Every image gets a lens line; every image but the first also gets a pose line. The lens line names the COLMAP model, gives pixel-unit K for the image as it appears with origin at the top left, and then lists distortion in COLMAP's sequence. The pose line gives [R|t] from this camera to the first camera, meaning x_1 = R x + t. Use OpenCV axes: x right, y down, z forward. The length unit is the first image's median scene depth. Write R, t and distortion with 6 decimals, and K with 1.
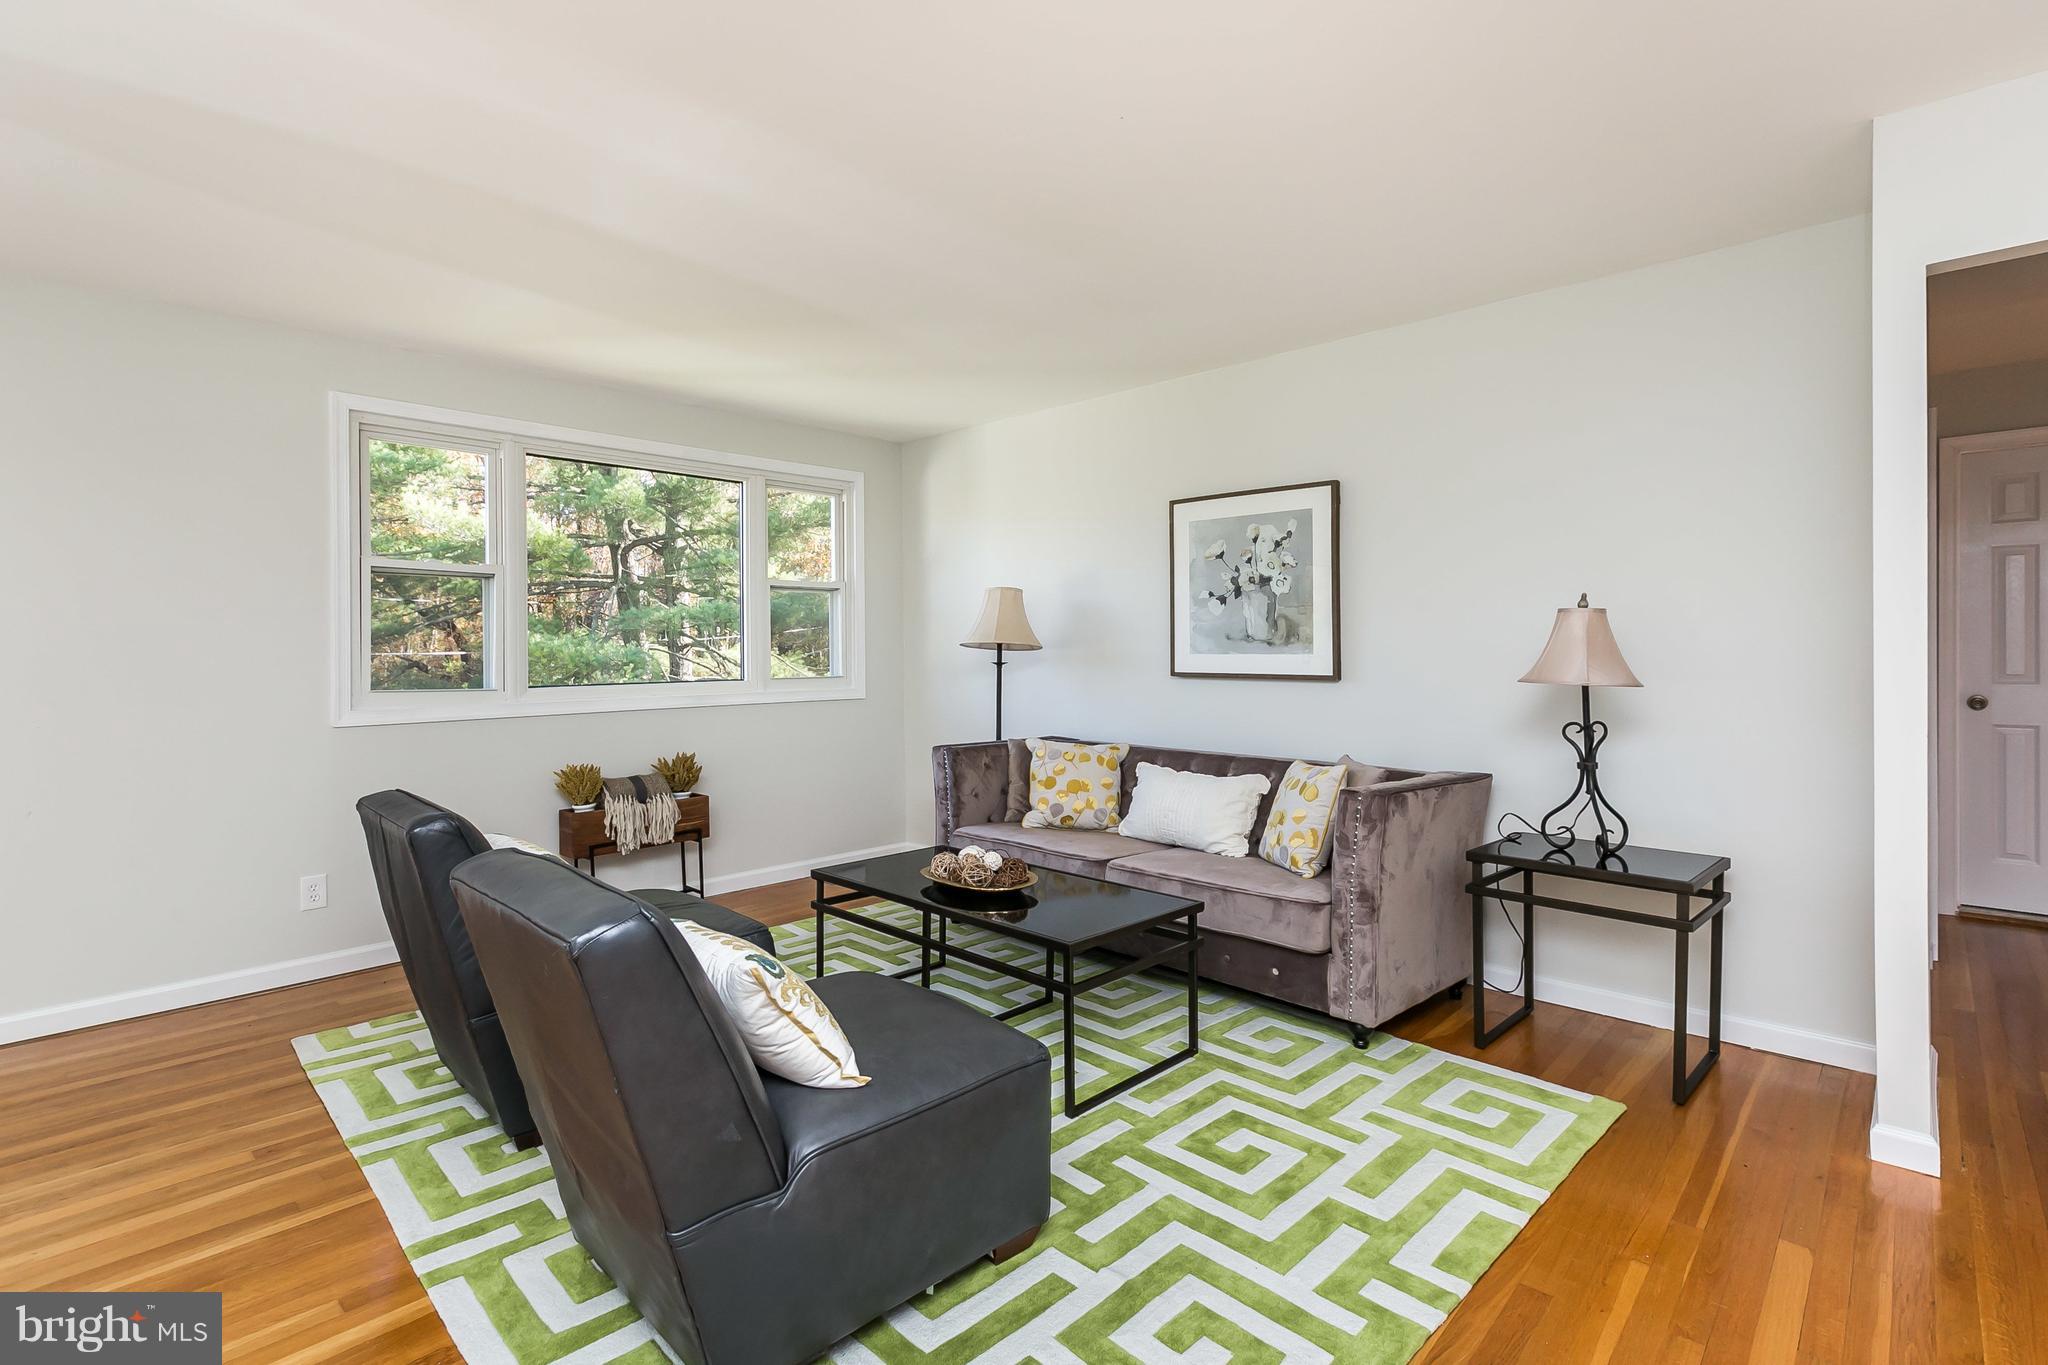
lens RADIAL K [[939.2, 0, 1028.6], [0, 939.2, 661.3], [0, 0, 1]] dist [-0.000449, 0.000355]
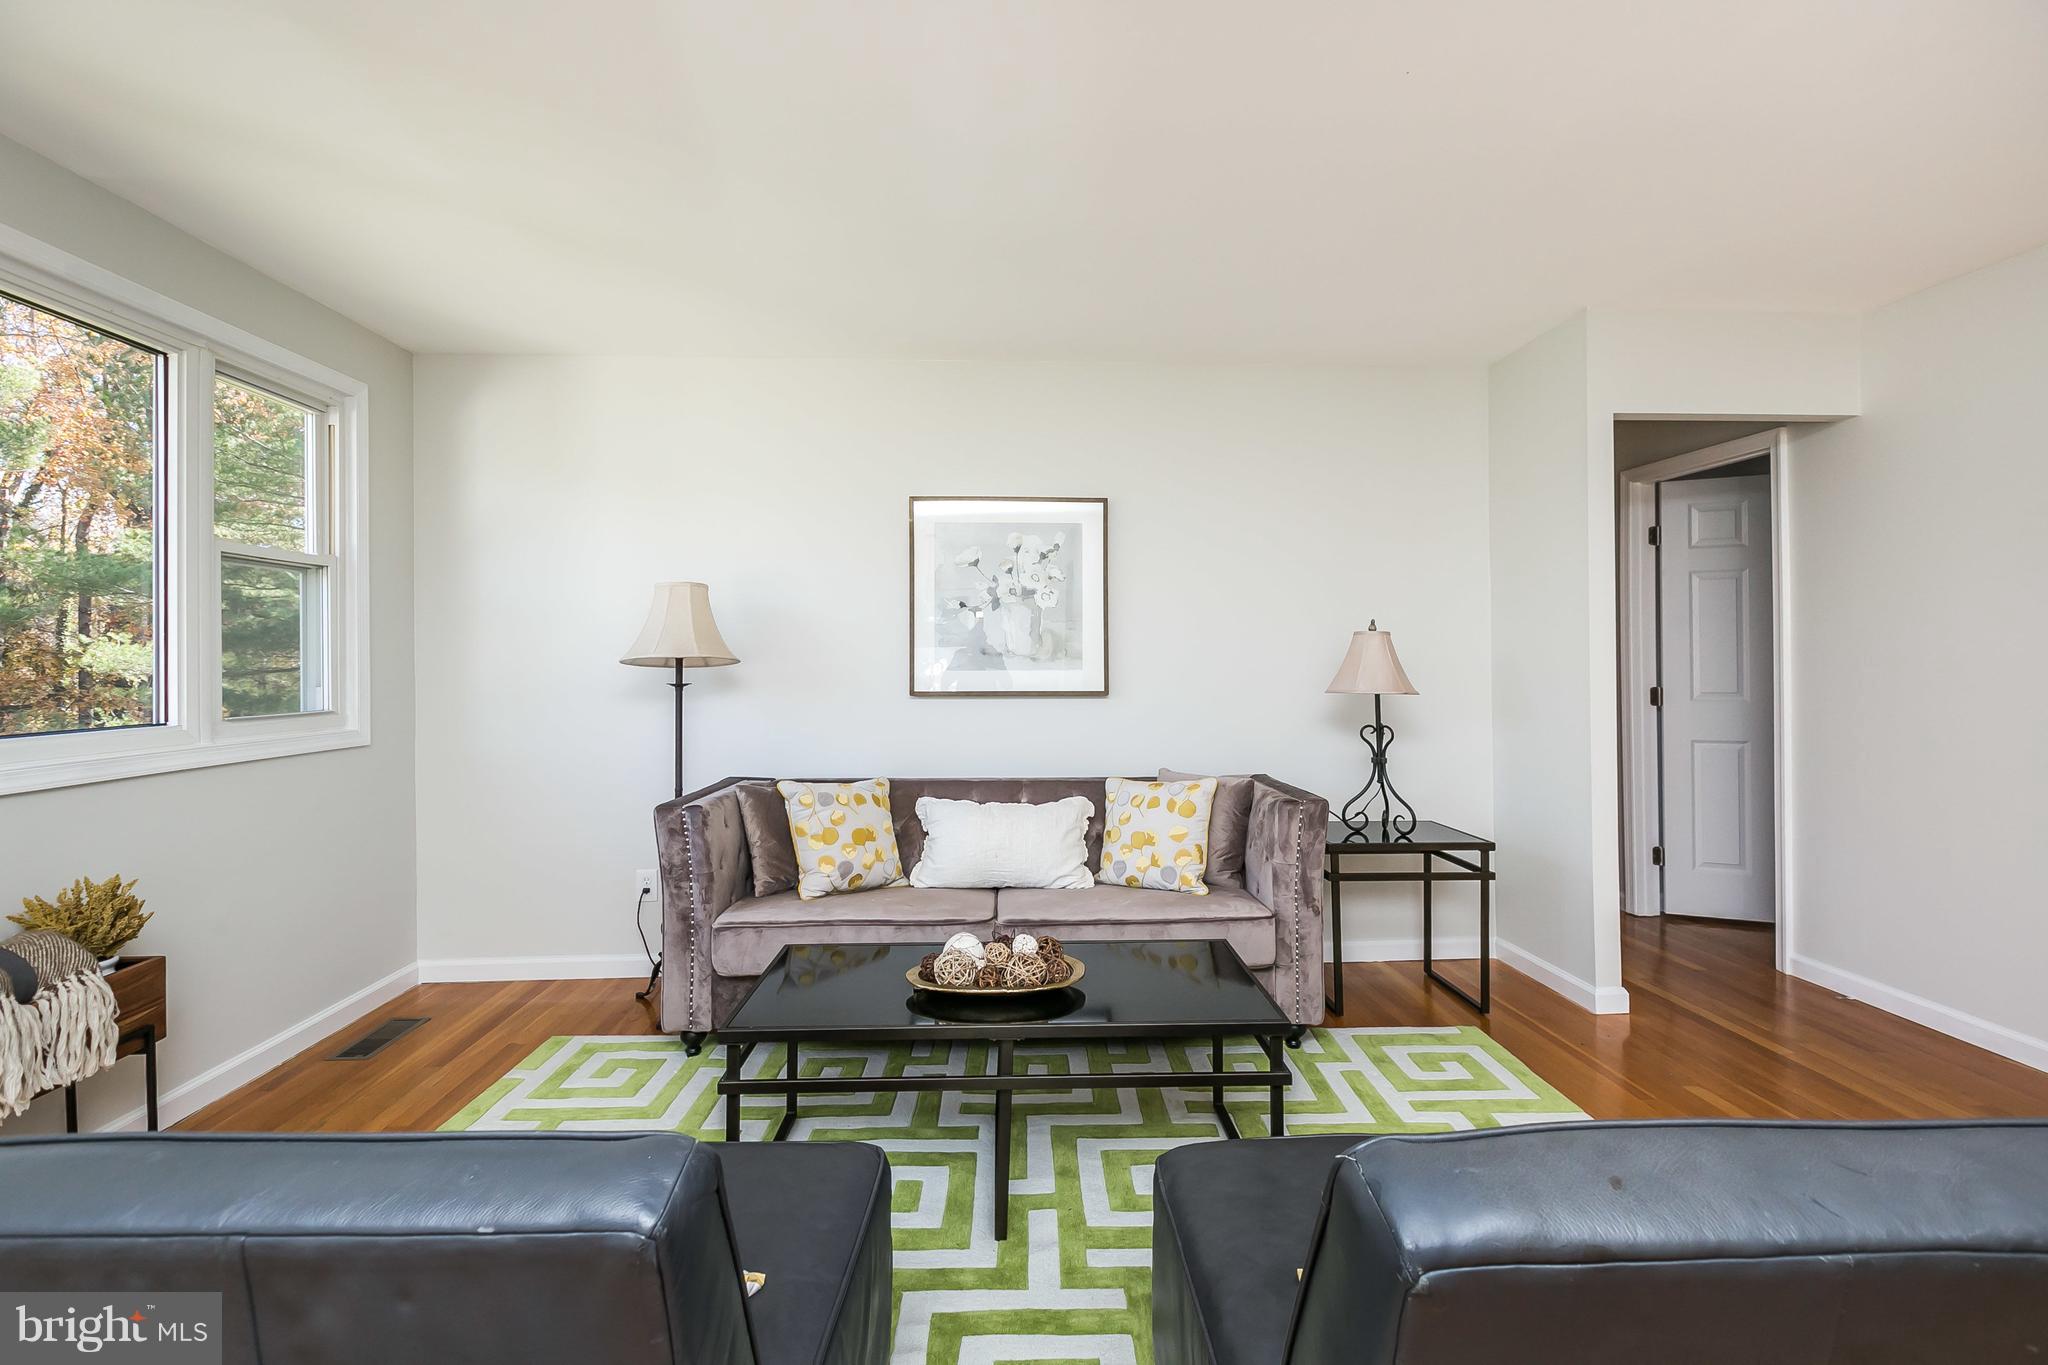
lens RADIAL K [[915.0, 0, 1033.9], [0, 915.0, 672.1], [0, 0, 1]] dist [0.001583, 0.000324]
pose [[0.706405, -0.011879, 0.707708, -0.493519], [0.011293, 0.999921, 0.005511, -0.013187], [-0.707718, 0.004100, 0.706483, 0.416198]]
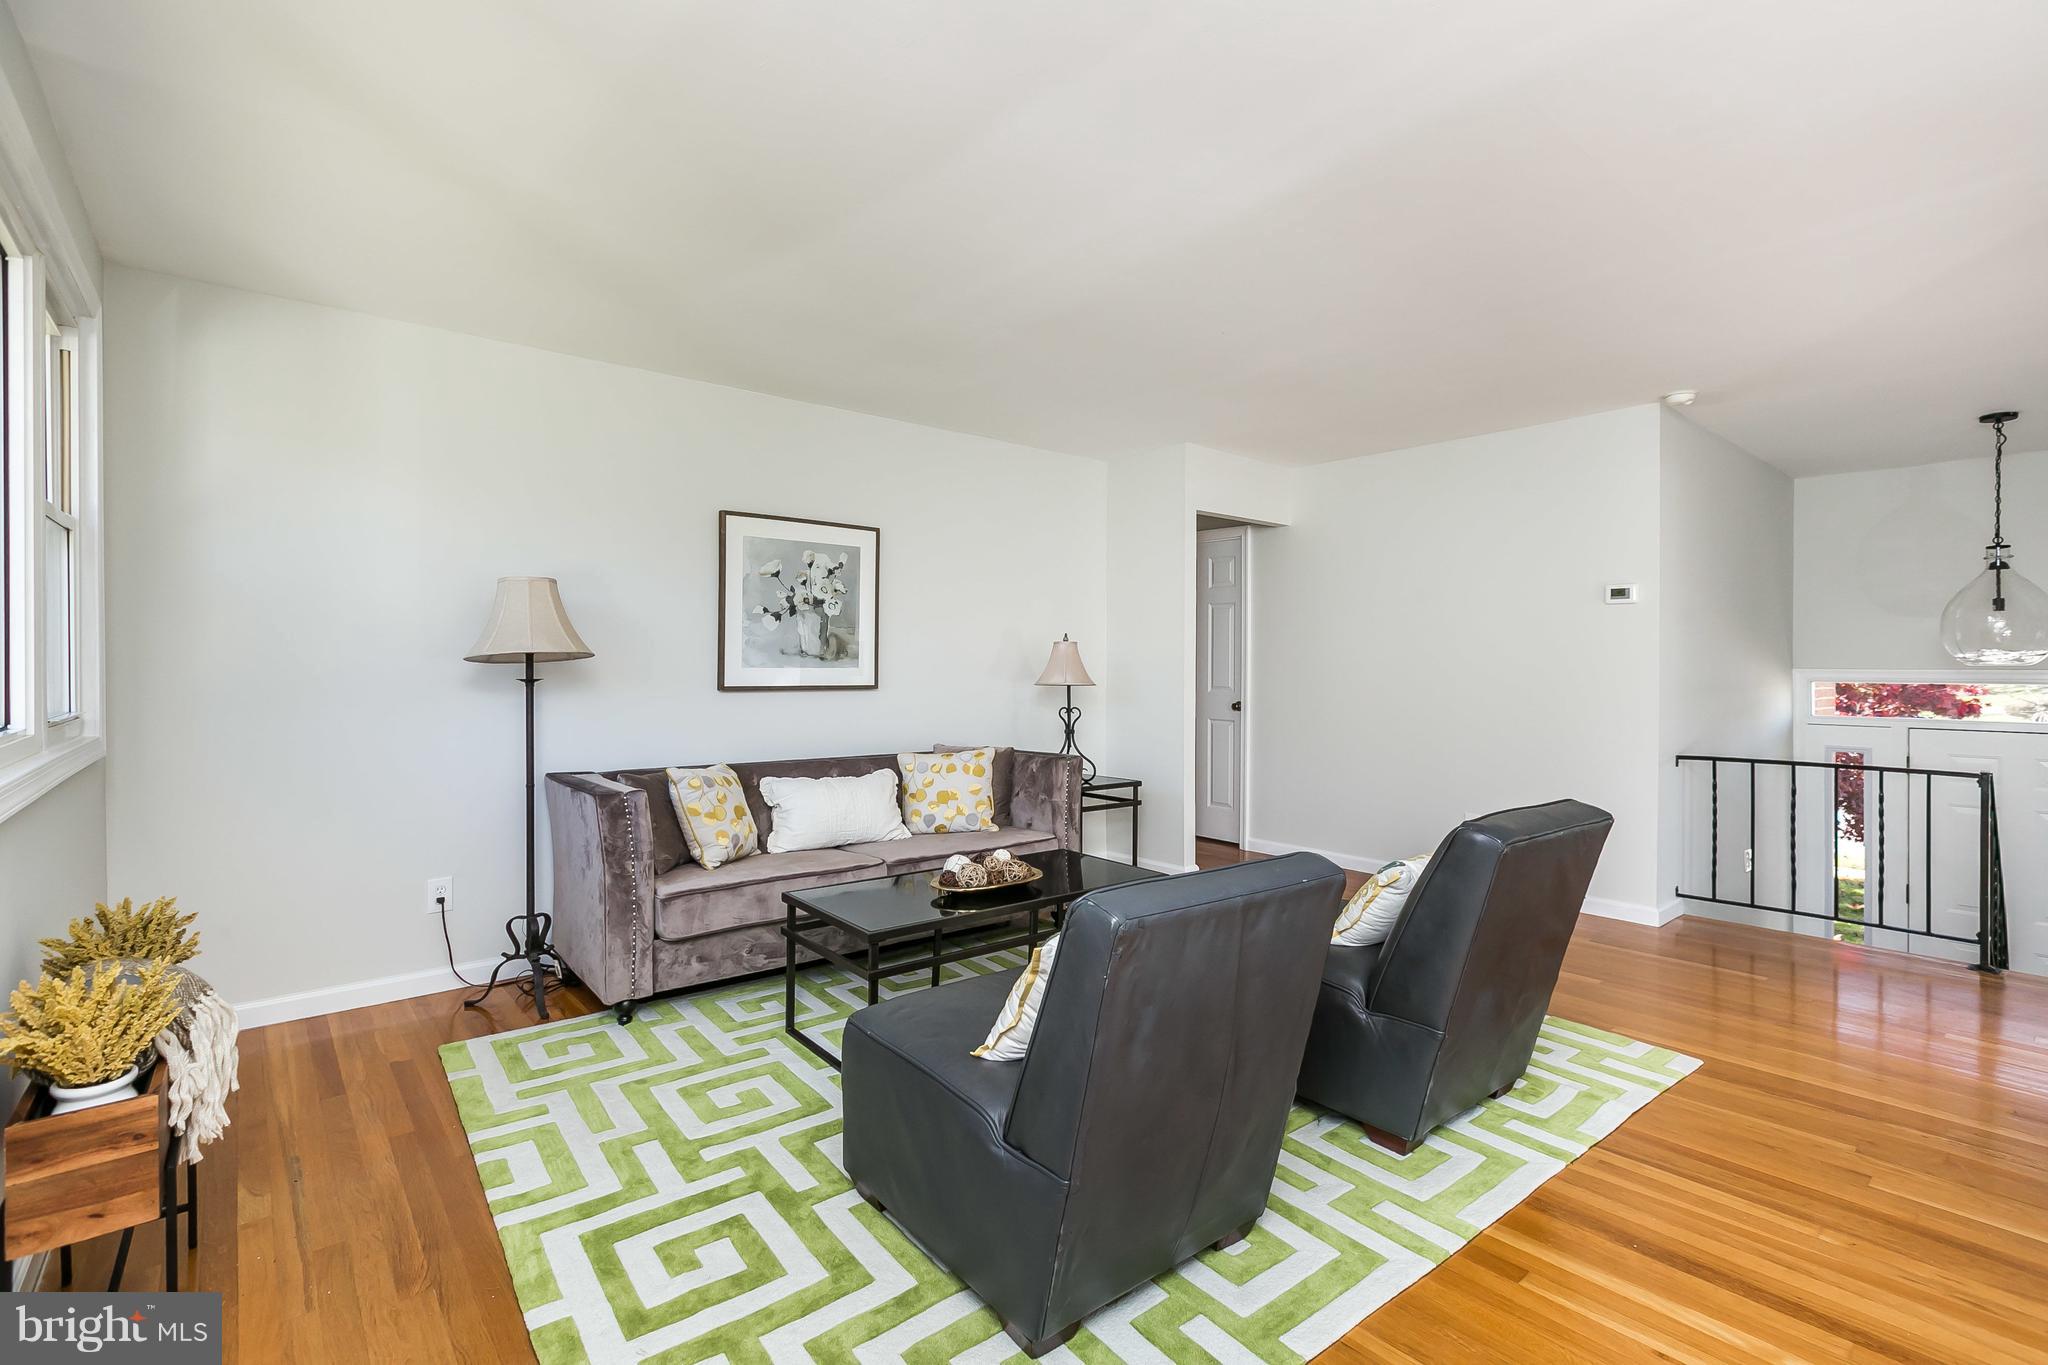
lens RADIAL K [[919.5, 0, 1024.0], [0, 919.5, 682.5], [0, 0, 1]] dist [0.010192, -0.000185]
pose [[0.148543, -0.020940, 0.988684, -0.987114], [0.002474, 0.999781, 0.020803, -0.015203], [-0.988903, -0.000644, 0.148562, 0.725066]]
